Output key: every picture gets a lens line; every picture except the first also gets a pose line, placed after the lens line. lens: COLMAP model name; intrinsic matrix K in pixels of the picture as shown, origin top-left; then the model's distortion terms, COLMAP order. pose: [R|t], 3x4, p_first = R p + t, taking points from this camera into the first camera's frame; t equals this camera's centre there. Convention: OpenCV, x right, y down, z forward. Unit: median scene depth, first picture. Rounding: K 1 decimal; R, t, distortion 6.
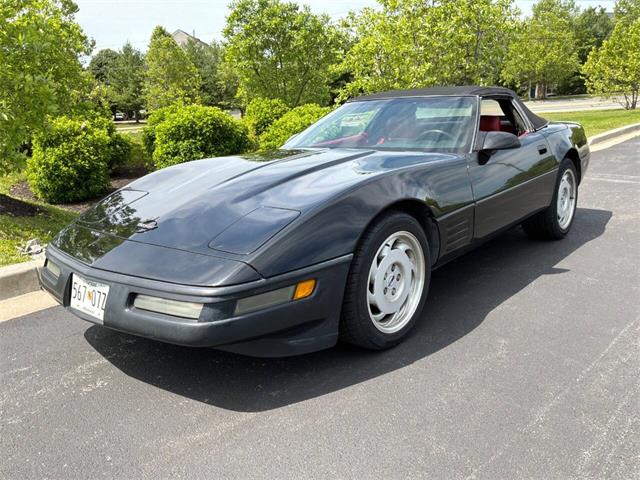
lens RADIAL K [[537.2, 0, 321.0], [0, 537.2, 240.0], [0, 0, 1]] dist [0.076230, -0.145592]
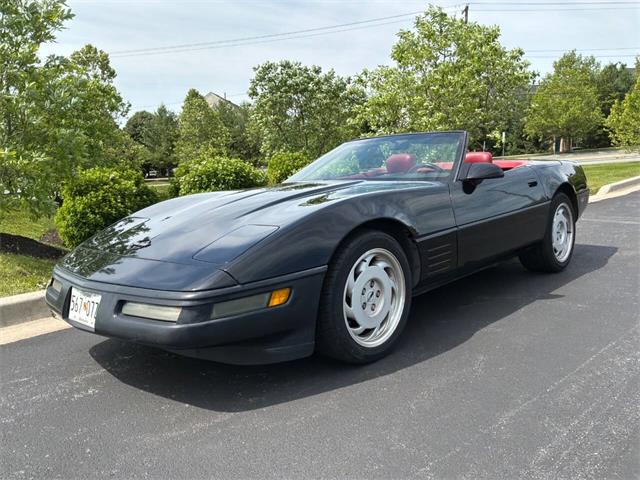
lens RADIAL K [[537.2, 0, 320.5], [0, 537.2, 236.7], [0, 0, 1]] dist [0.076230, -0.145592]
pose [[0.998692, -0.003928, -0.050982, 0.056915], [-0.001535, 0.994292, -0.106682, 0.046629], [0.051110, 0.106621, 0.992985, -0.036133]]
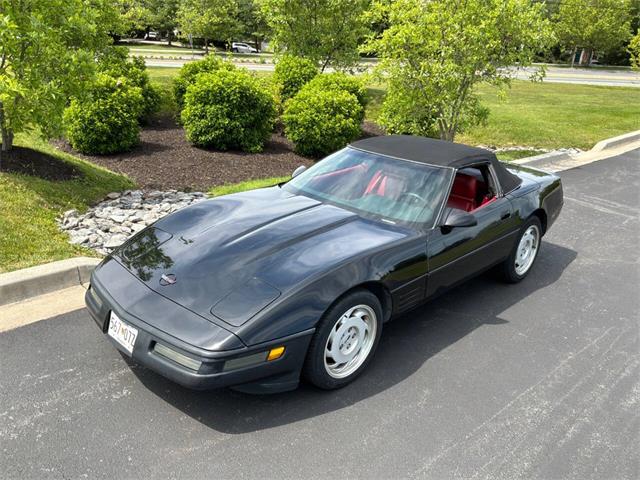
lens RADIAL K [[537.2, 0, 321.7], [0, 537.2, 241.4], [0, 0, 1]] dist [0.076230, -0.145592]
pose [[0.992687, 0.118130, -0.024858, 0.047381], [-0.114468, 0.986522, 0.116926, -0.200464], [0.038335, -0.113226, 0.992829, -0.186910]]
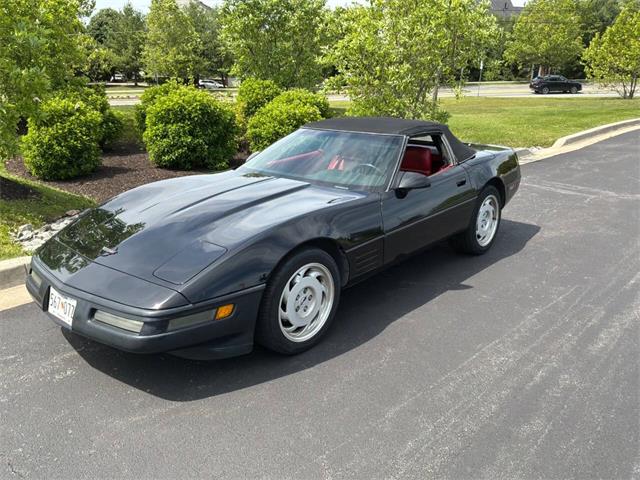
lens RADIAL K [[537.2, 0, 322.3], [0, 537.2, 241.1], [0, 0, 1]] dist [0.076230, -0.145592]
pose [[0.998874, 0.046569, 0.009043, 0.102405], [-0.047011, 0.997263, 0.057067, -0.090647], [-0.006361, -0.057428, 0.998329, -0.169296]]
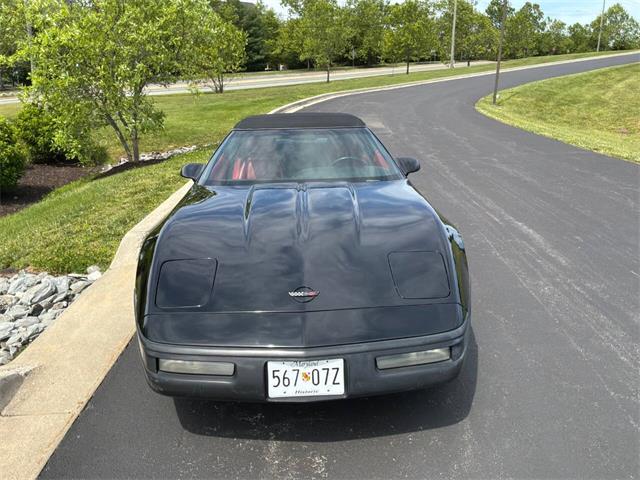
lens RADIAL K [[537.2, 0, 324.6], [0, 537.2, 238.9], [0, 0, 1]] dist [0.076230, -0.145592]
pose [[0.741640, -0.179319, 0.646386, -0.578858], [0.156777, 0.983256, 0.092893, -0.131860], [-0.652220, 0.032445, 0.757335, 0.143138]]
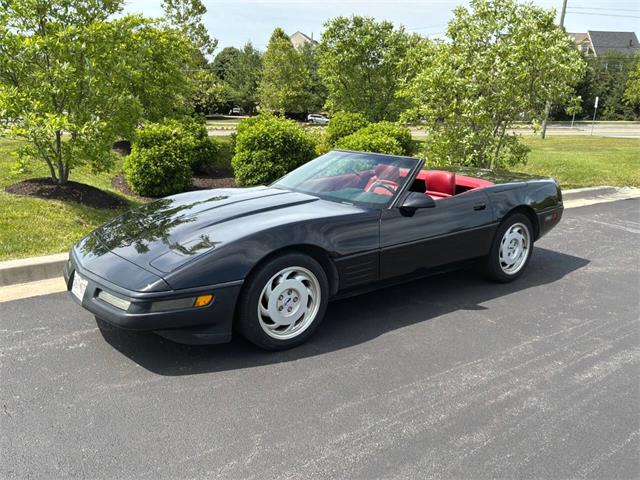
lens RADIAL K [[537.2, 0, 320.7], [0, 537.2, 239.4], [0, 0, 1]] dist [0.076230, -0.145592]
pose [[0.976923, 0.108986, -0.183693, 0.291373], [-0.109437, 0.993964, 0.007712, -0.066103], [0.183425, 0.012569, 0.982953, -0.217211]]
